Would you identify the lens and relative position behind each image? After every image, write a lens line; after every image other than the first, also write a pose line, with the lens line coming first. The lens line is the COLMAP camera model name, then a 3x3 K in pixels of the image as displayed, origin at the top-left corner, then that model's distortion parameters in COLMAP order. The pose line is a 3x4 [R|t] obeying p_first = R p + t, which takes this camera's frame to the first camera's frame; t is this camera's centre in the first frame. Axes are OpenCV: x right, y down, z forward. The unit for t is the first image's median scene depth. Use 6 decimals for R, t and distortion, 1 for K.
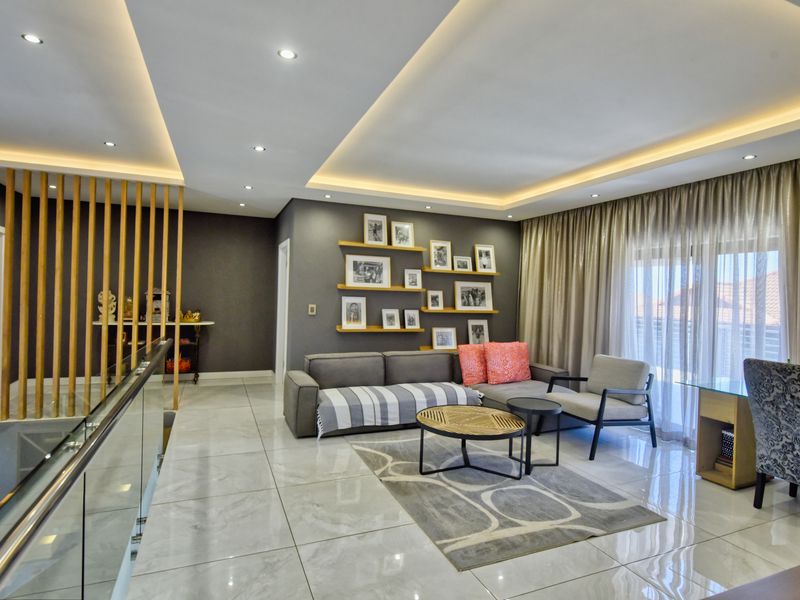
lens RADIAL K [[454.9, 0, 401.7], [0, 454.9, 301.9], [0, 0, 1]] dist [0.006568, 0.000248]
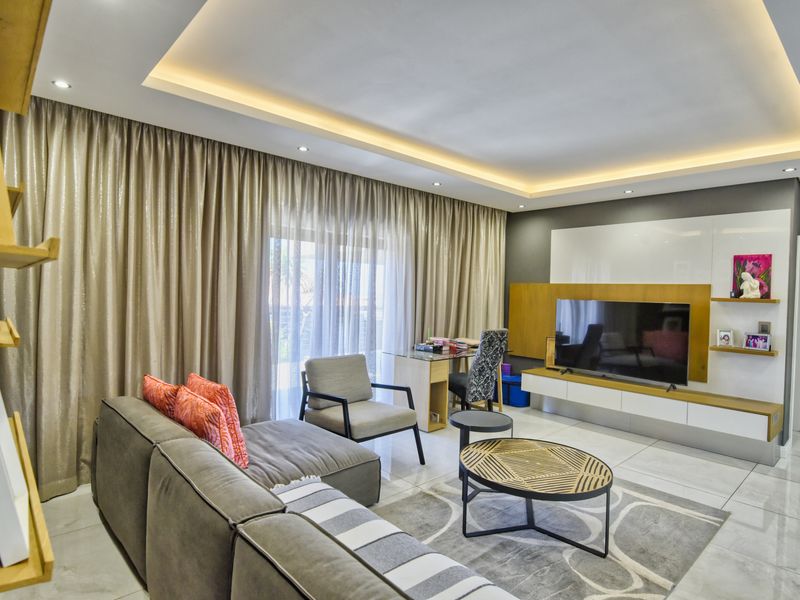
lens RADIAL K [[454.9, 0, 402.3], [0, 454.9, 297.8], [0, 0, 1]] dist [0.006568, 0.000248]
pose [[-0.362393, -0.057022, 0.930280, -0.443181], [-0.028881, 0.998334, 0.049943, -0.040160], [-0.931578, -0.008768, -0.363436, 1.460838]]
